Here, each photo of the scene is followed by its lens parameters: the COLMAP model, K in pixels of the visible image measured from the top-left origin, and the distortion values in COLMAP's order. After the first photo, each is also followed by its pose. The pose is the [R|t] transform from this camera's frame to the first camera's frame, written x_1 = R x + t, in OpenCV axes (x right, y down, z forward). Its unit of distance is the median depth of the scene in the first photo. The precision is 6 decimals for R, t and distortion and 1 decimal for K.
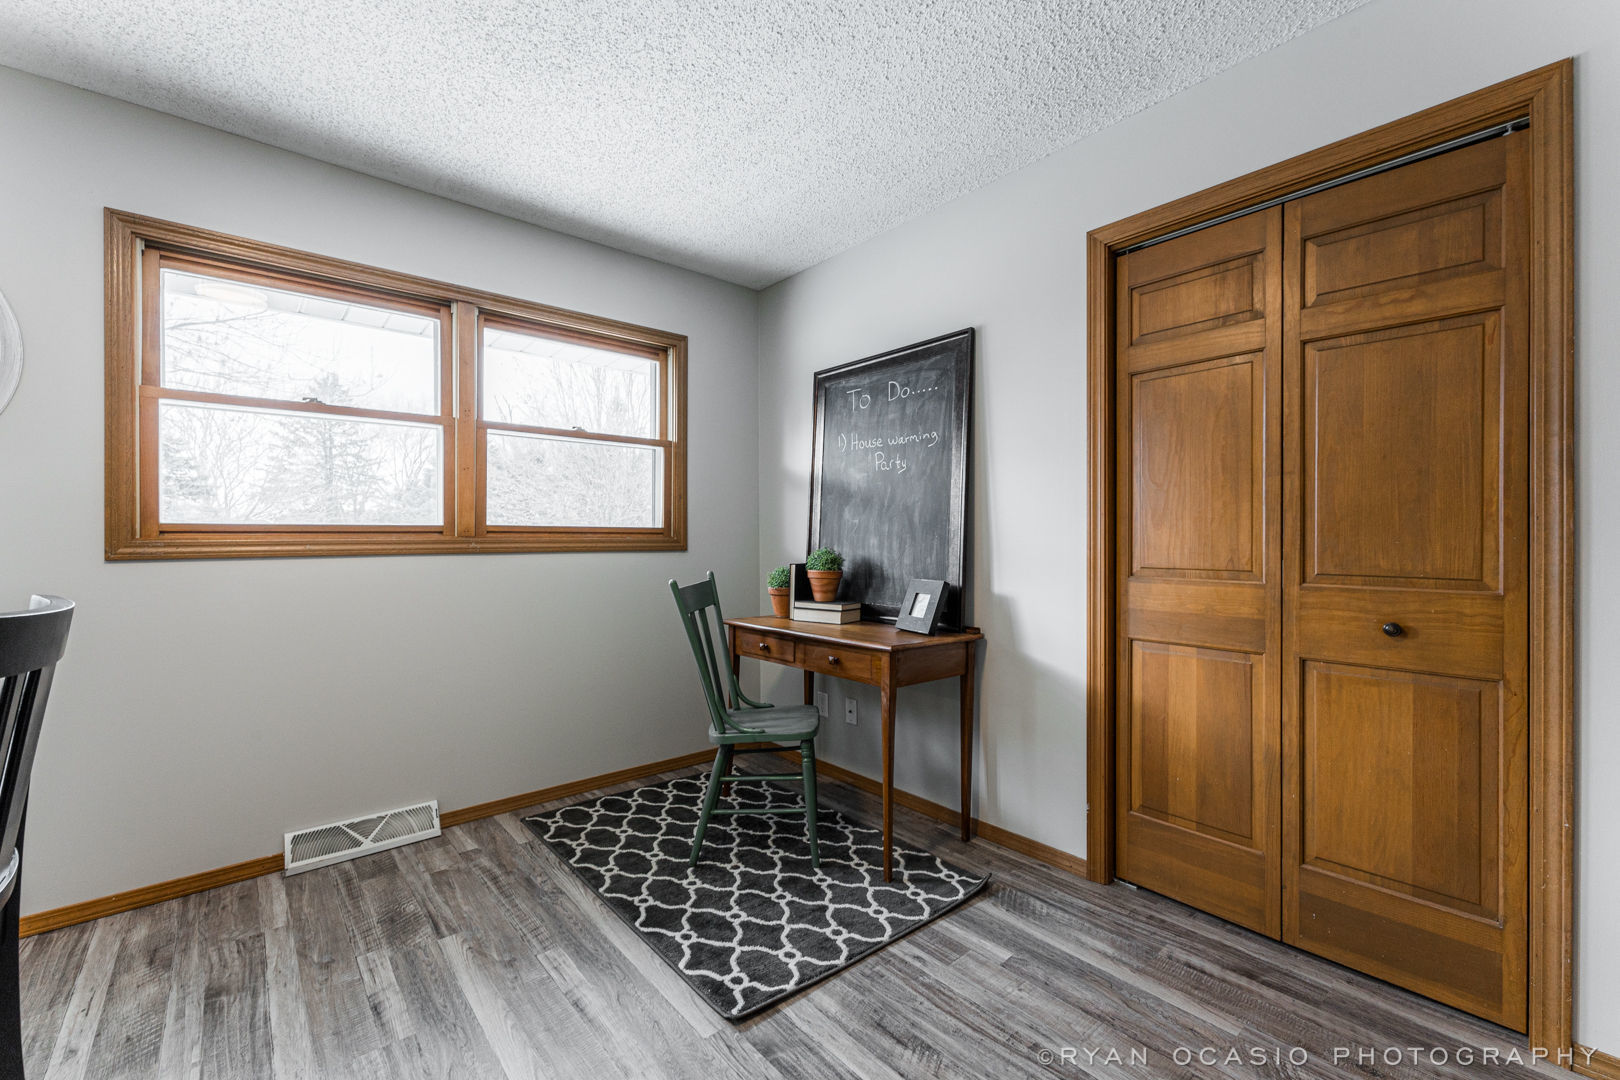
lens RADIAL K [[662.5, 0, 810.0], [0, 662.5, 540.0], [0, 0, 1]] dist [0.000865, 0.000016]
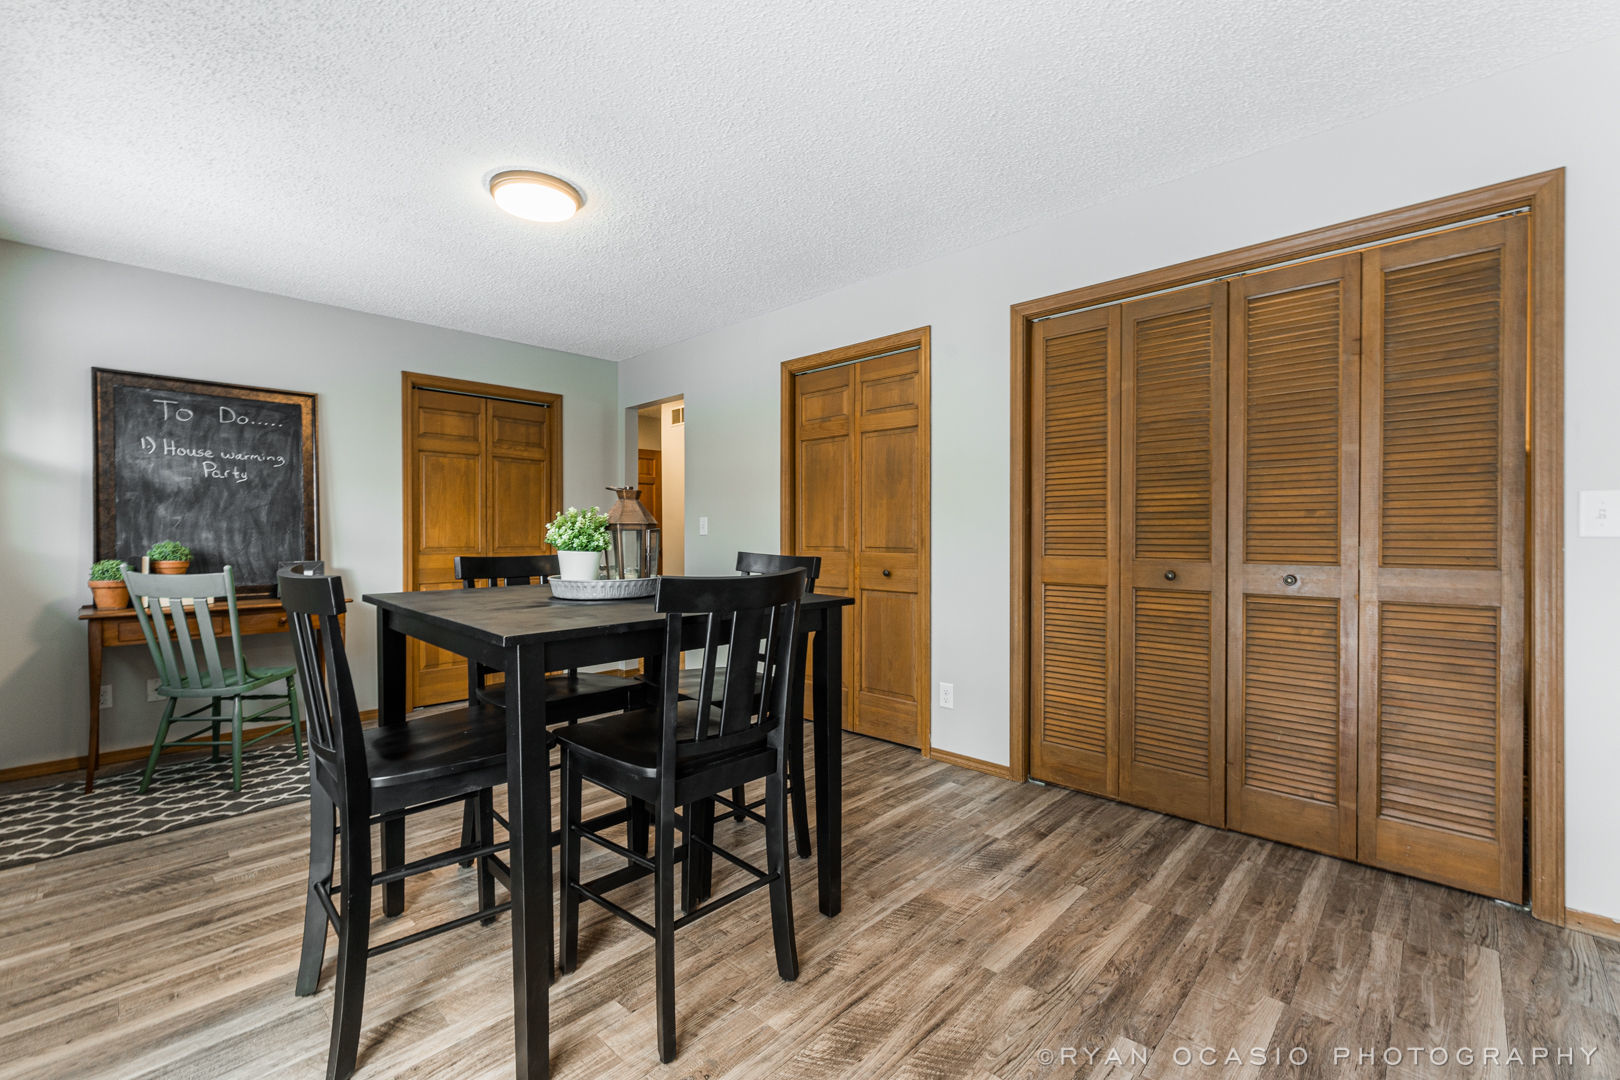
lens RADIAL K [[683.1, 0, 810.0], [0, 683.1, 540.0], [0, 0, 1]] dist [-0.000683, -0.000152]
pose [[-0.099126, -0.007830, 0.995044, -1.642606], [0.004035, 0.999958, 0.008271, 0.005649], [-0.995067, 0.004835, -0.099090, 0.041562]]
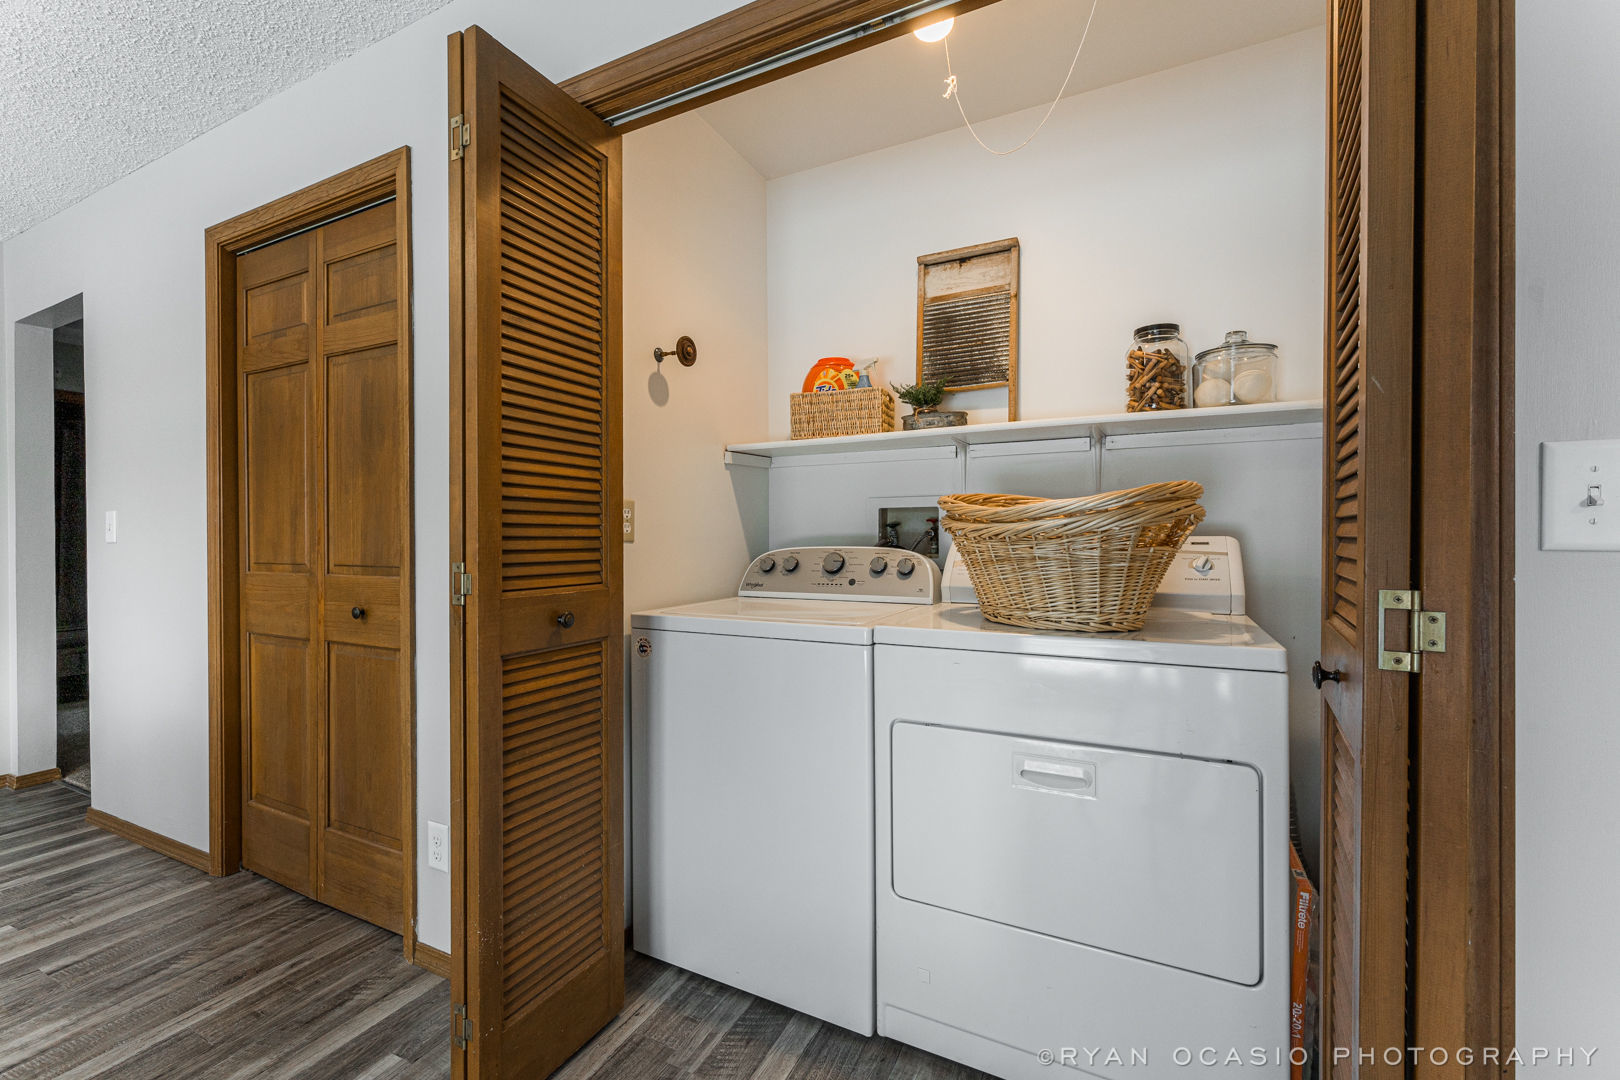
lens RADIAL K [[662.5, 0, 810.0], [0, 662.5, 540.0], [0, 0, 1]] dist [0.000865, 0.000016]
pose [[-0.395373, -0.002905, 0.918516, -1.049615], [0.005432, 0.999970, 0.005501, 0.002799], [-0.918505, 0.007164, -0.395345, -0.507319]]
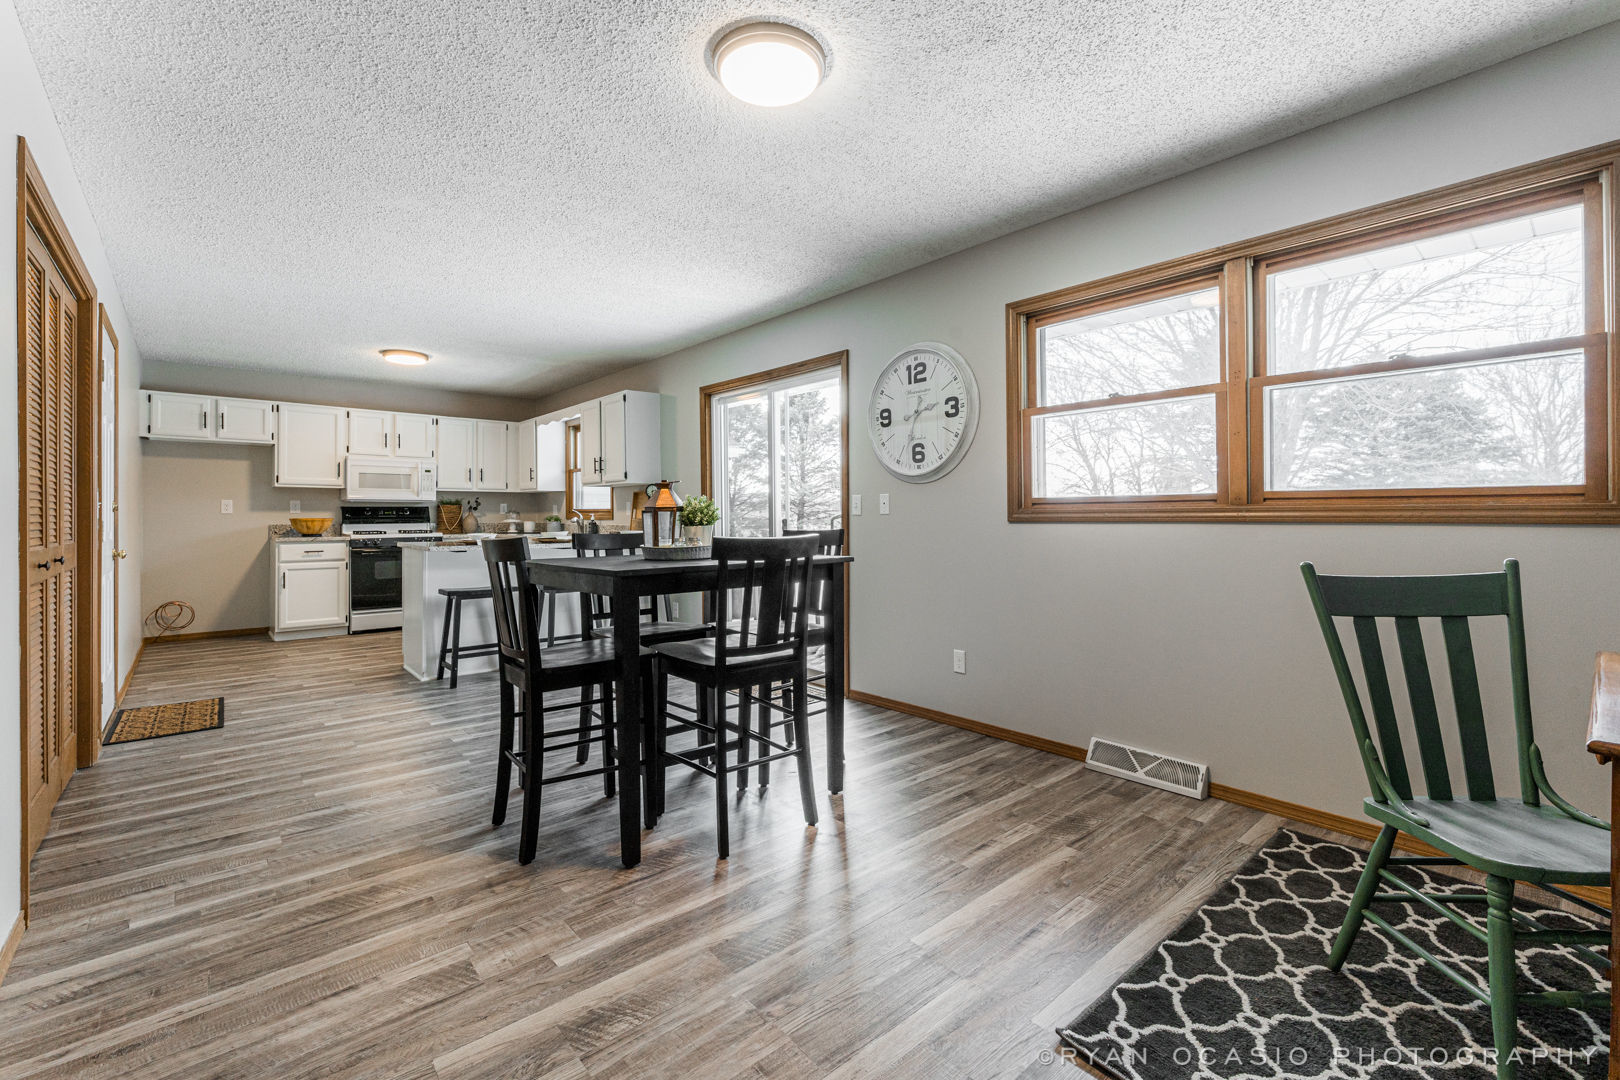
lens RADIAL K [[704.3, 0, 805.1], [0, 704.3, 509.4], [0, 0, 1]] dist [0.003243, 0.000573]
pose [[-0.000407, -0.003110, -0.999995, 0.599564], [0.006028, 0.999977, -0.003112, 0.002289], [0.999982, -0.006030, -0.000389, 0.458980]]
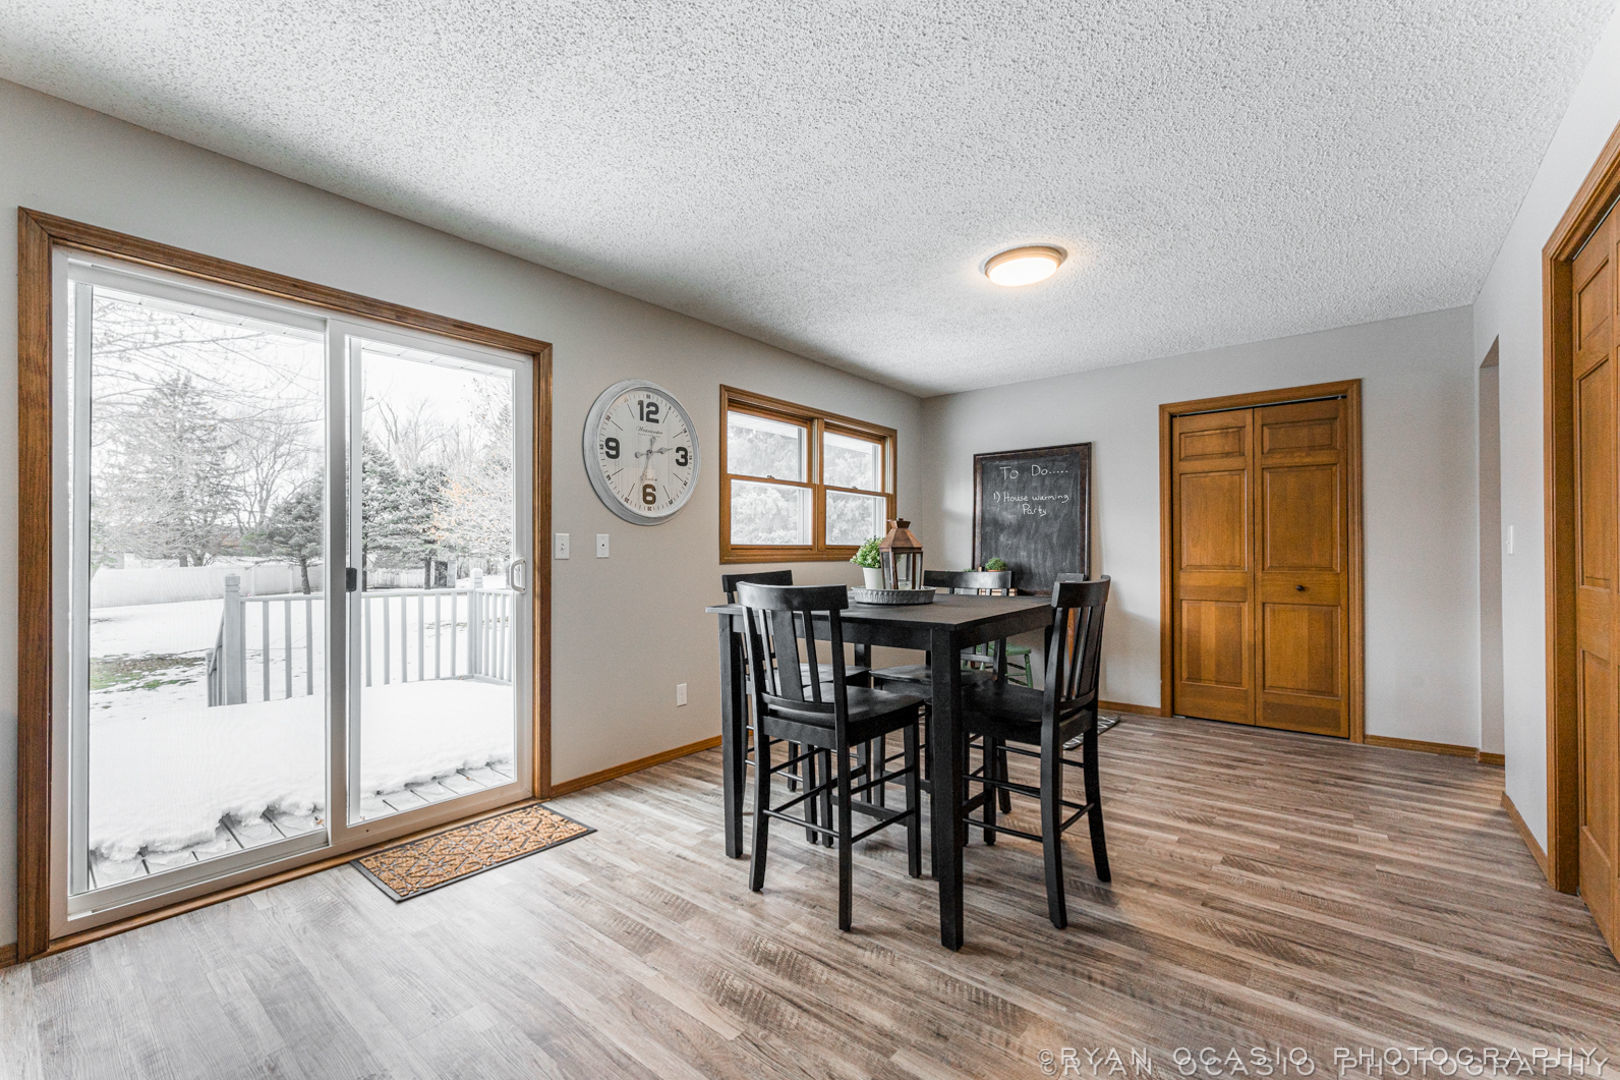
lens RADIAL K [[676.5, 0, 781.2], [0, 676.5, 549.2], [0, 0, 1]] dist [0.000746, 0.000015]
pose [[0.987938, -0.000832, 0.154848, -1.091299], [0.002184, 0.999961, -0.008561, 0.005094], [-0.154835, 0.008795, 0.987901, -0.918039]]
